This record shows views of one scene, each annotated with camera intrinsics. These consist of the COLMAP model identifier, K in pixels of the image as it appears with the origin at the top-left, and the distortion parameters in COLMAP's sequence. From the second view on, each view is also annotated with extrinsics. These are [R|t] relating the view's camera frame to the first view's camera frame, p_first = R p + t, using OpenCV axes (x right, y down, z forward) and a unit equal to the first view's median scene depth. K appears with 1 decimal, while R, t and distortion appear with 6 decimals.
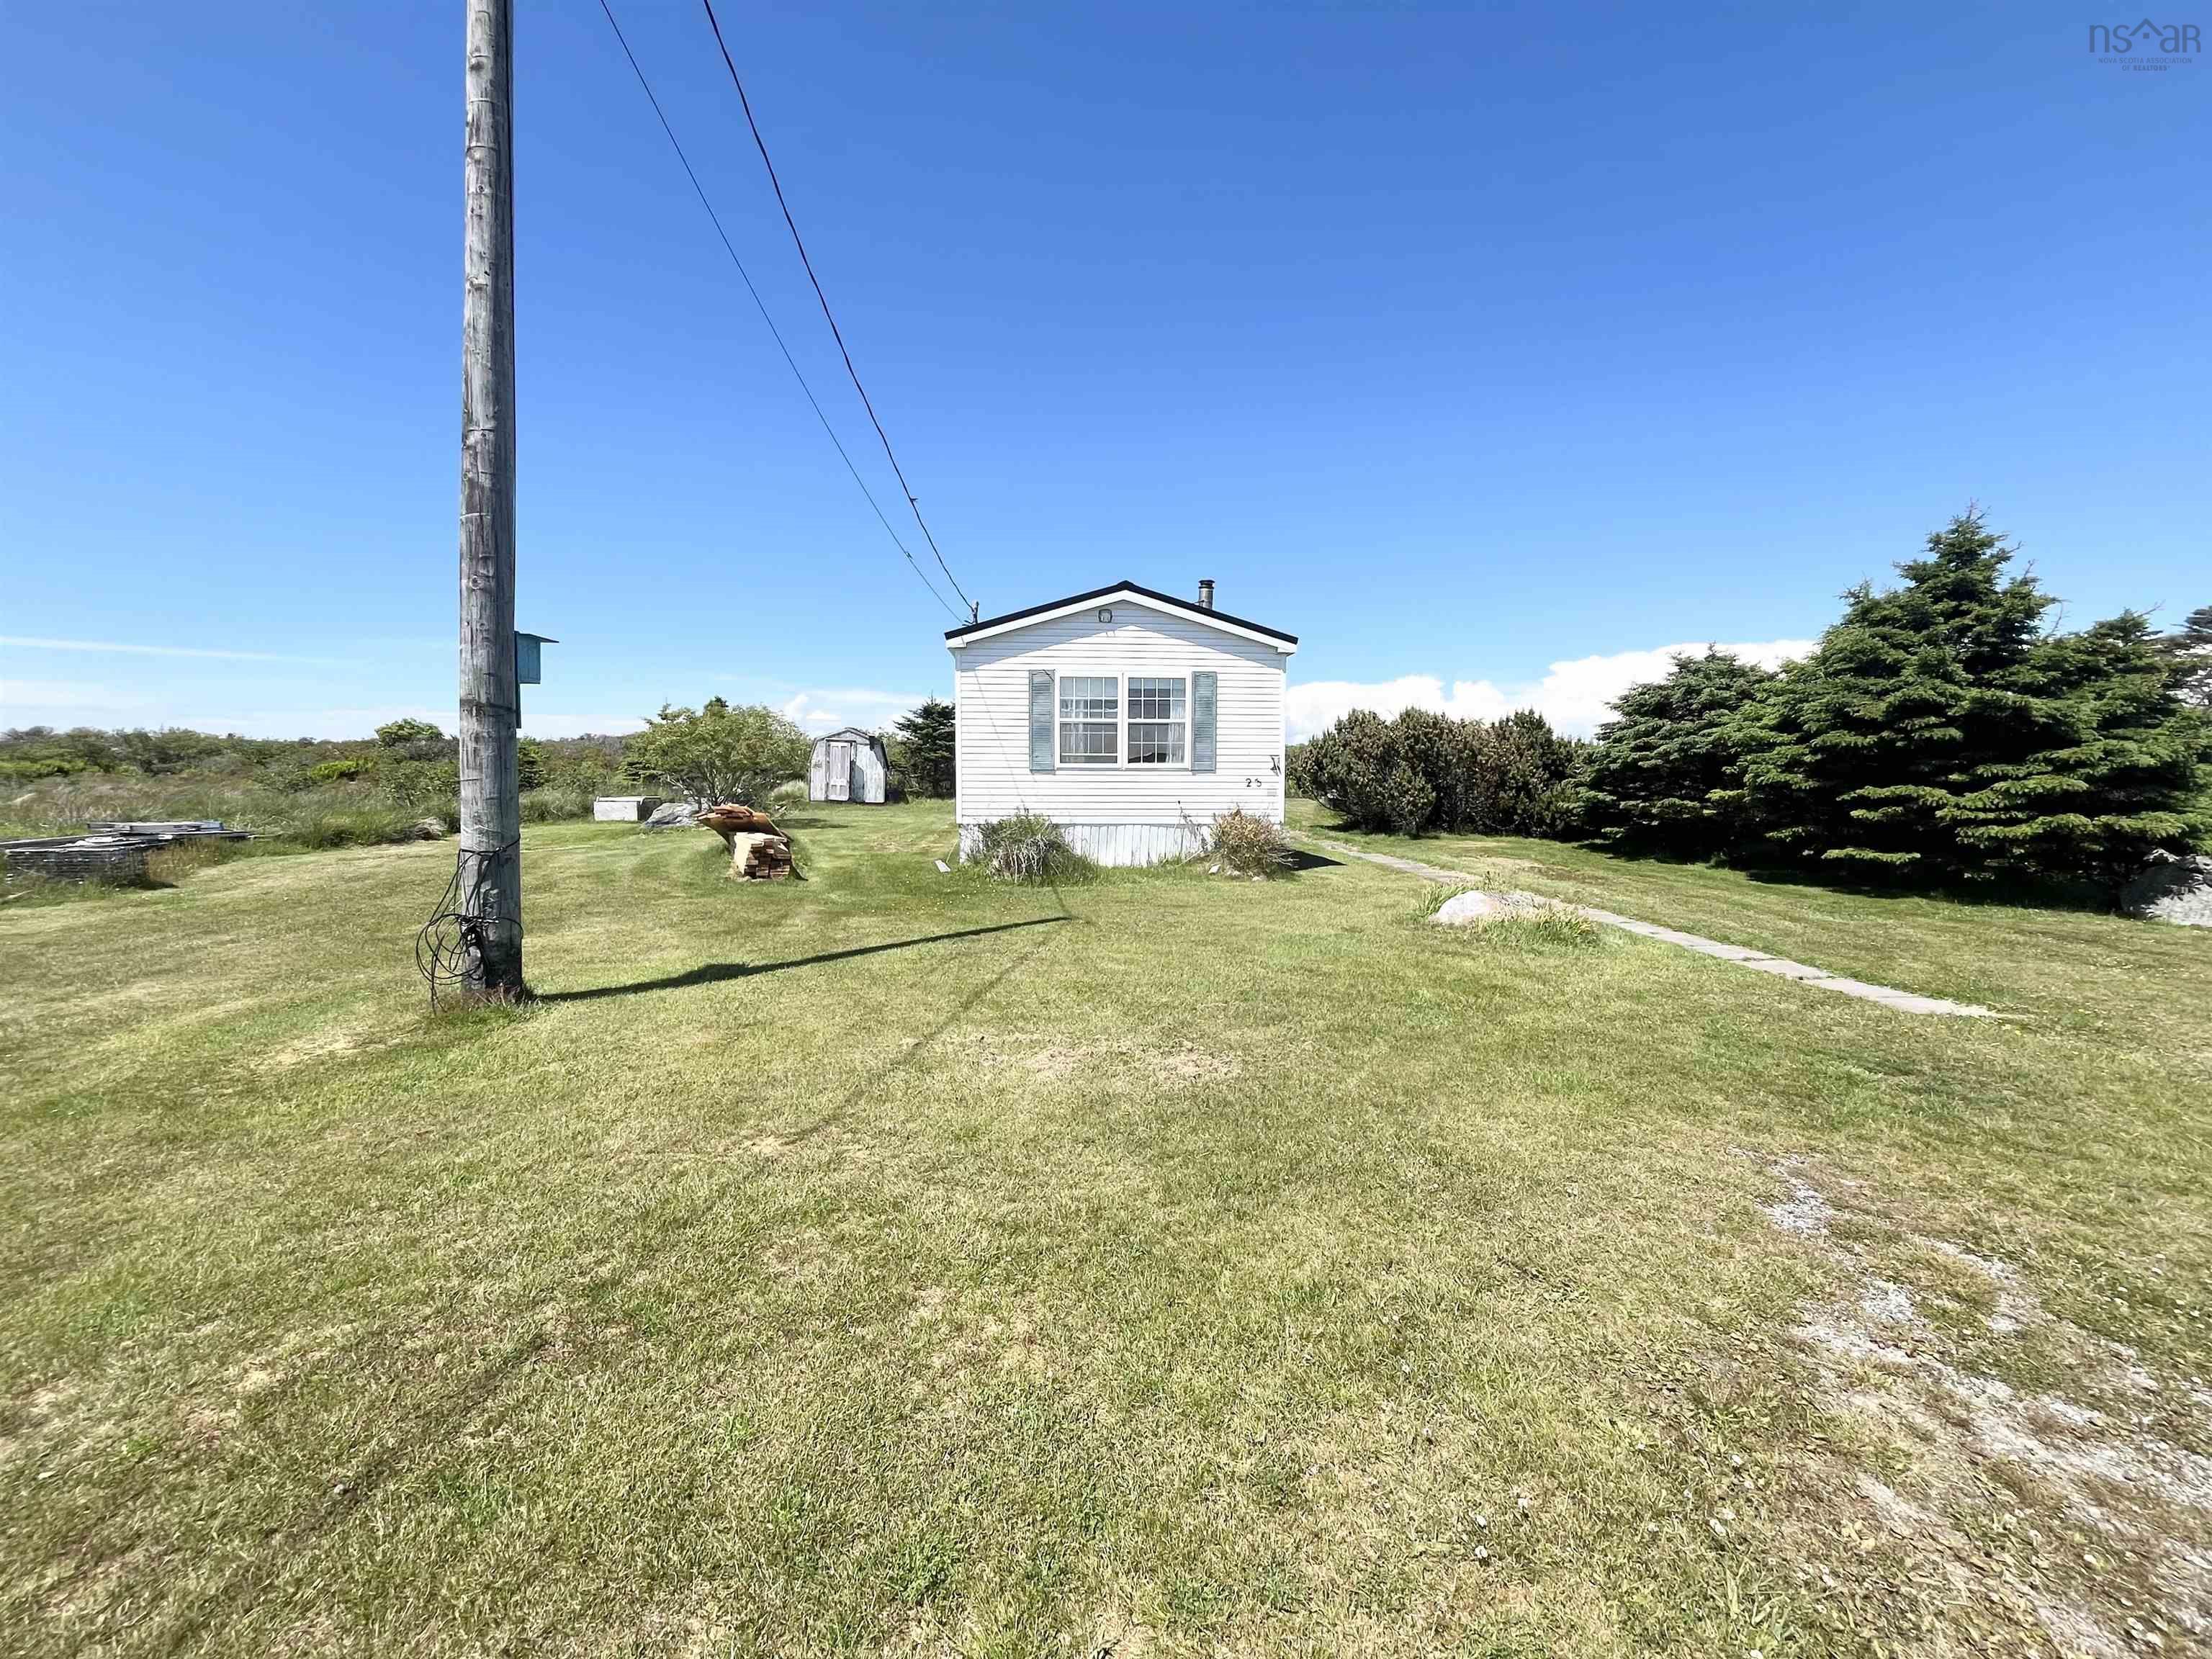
lens RADIAL K [[885.4, 0, 1106.0], [0, 885.4, 829.5], [0, 0, 1]] dist [0.002084, 0.000270]
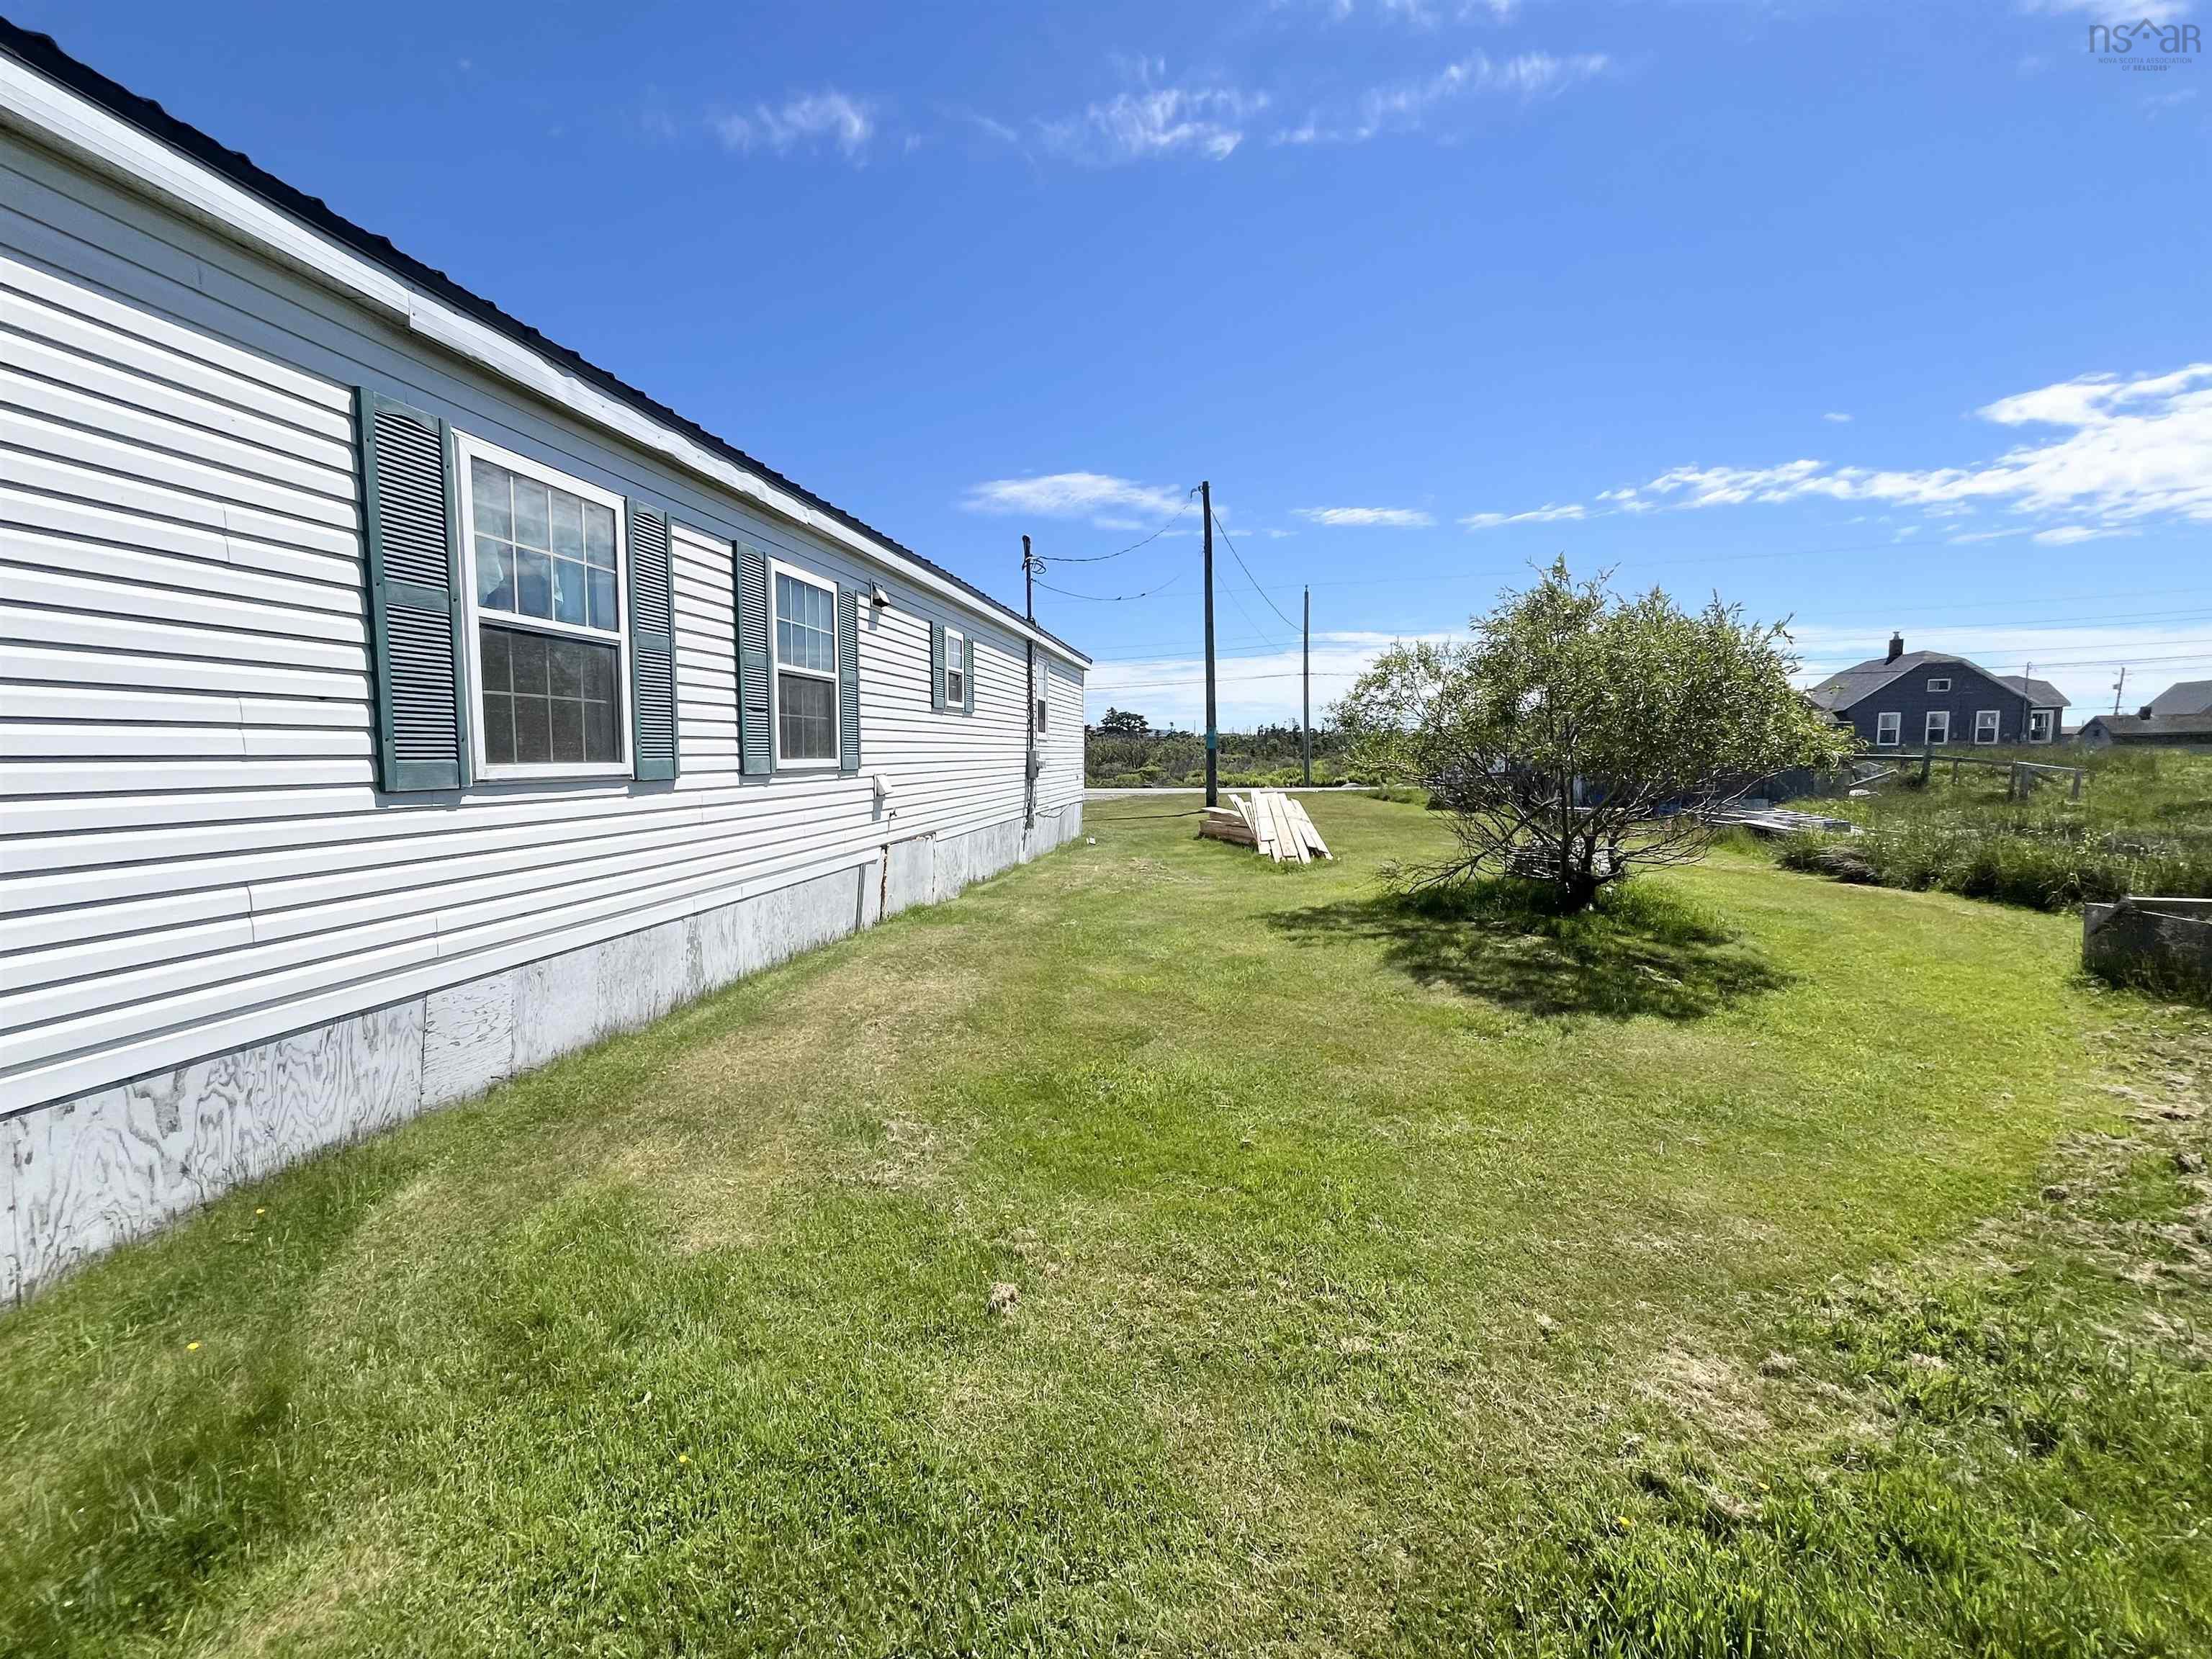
lens RADIAL K [[885.4, 0, 1106.0], [0, 885.4, 829.5], [0, 0, 1]] dist [0.002084, 0.000270]
pose [[0.255685, -0.079426, 0.963492, -0.266834], [0.089899, 0.994254, 0.058105, -0.051682], [-0.962571, 0.071761, 0.261356, 0.722695]]
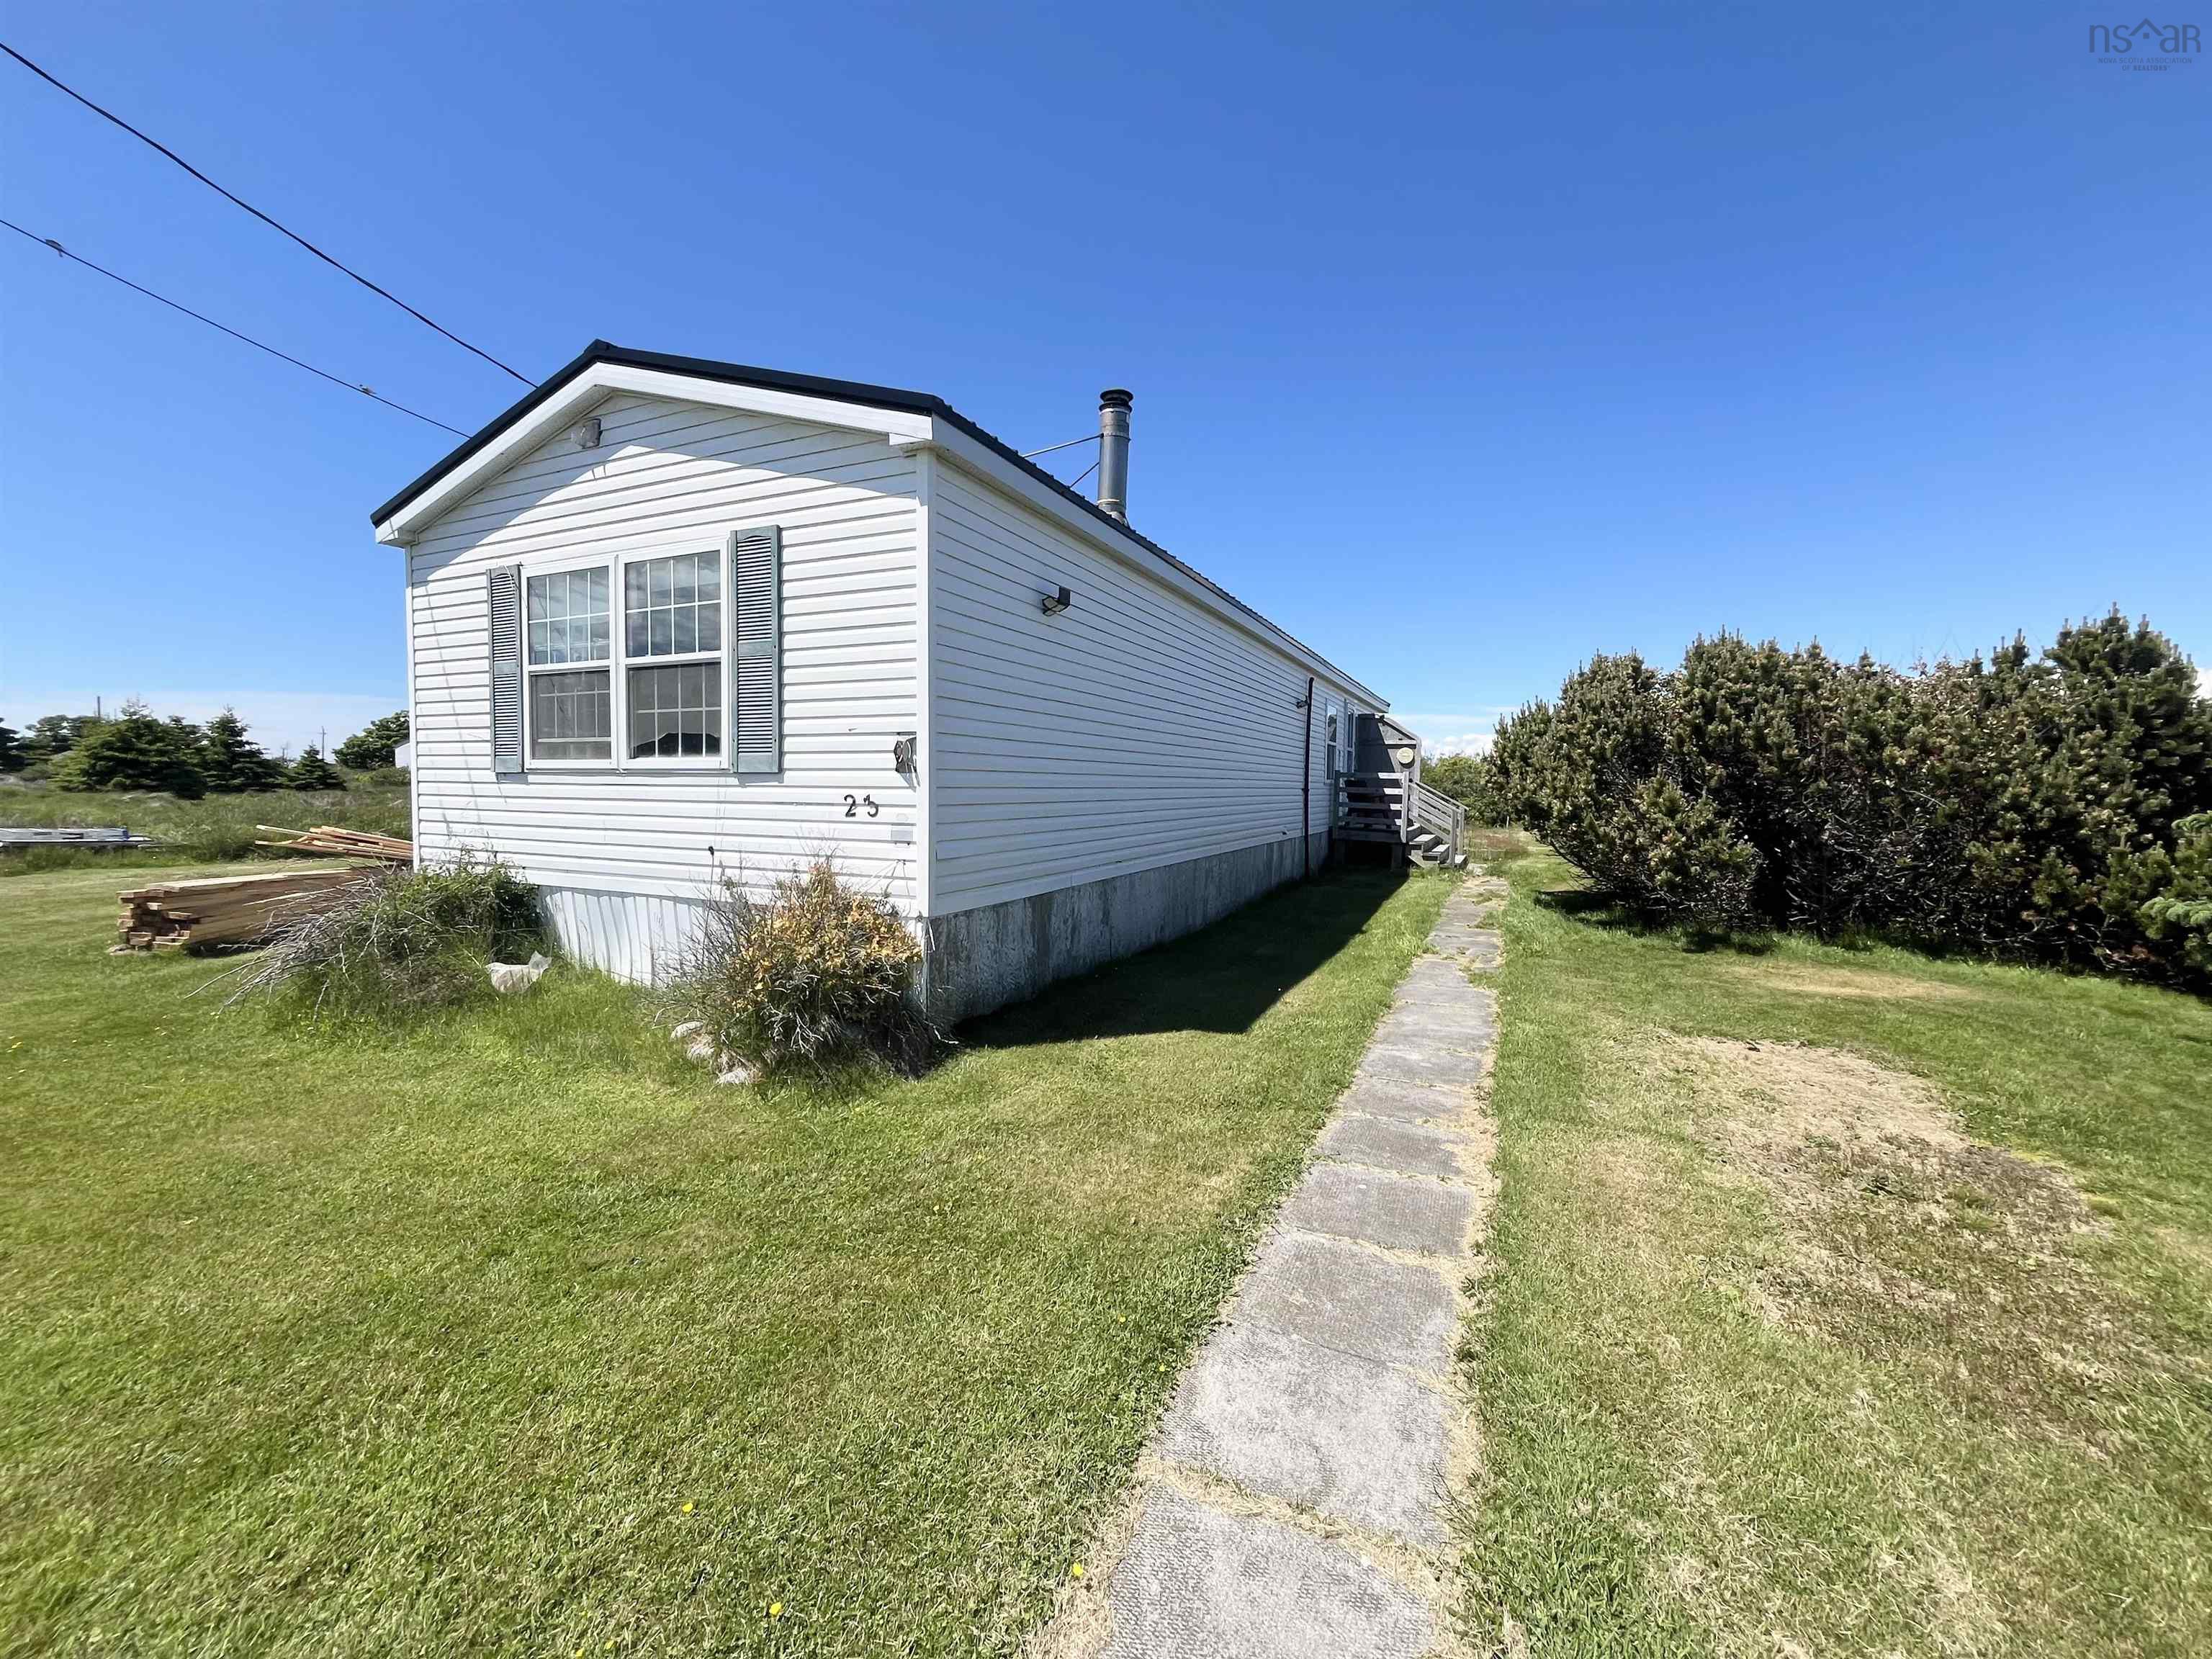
lens RADIAL K [[885.4, 0, 1106.0], [0, 885.4, 829.5], [0, 0, 1]] dist [0.002084, 0.000270]
pose [[0.872903, 0.028746, -0.487047, 0.445186], [-0.039298, 0.999162, -0.011459, -0.042661], [0.486309, 0.029142, 0.873301, 0.718118]]
